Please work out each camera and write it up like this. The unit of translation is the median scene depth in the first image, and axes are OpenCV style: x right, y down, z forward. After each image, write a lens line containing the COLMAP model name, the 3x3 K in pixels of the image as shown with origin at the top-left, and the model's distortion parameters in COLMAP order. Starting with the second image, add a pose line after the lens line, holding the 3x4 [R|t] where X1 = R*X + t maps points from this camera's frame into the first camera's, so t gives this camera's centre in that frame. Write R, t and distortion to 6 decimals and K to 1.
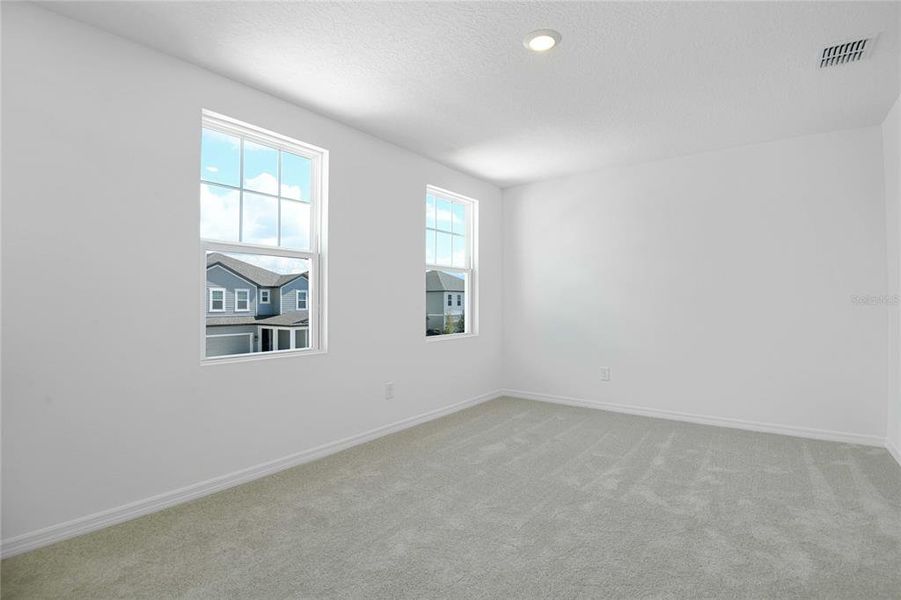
lens RADIAL K [[439.7, 0, 452.6], [0, 439.7, 298.3], [0, 0, 1]] dist [-0.001359, -0.025342]
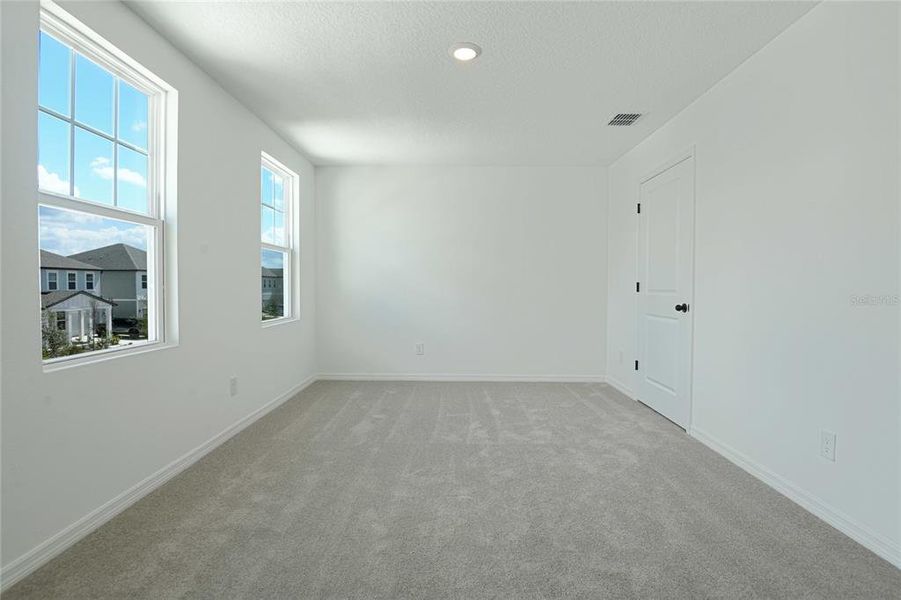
lens RADIAL K [[439.7, 0, 452.6], [0, 439.7, 298.3], [0, 0, 1]] dist [-0.001359, -0.025342]
pose [[0.812524, -0.012032, 0.582804, -0.349798], [-0.010454, 0.999325, 0.035206, 0.004664], [-0.582835, -0.034698, 0.811850, 0.063698]]
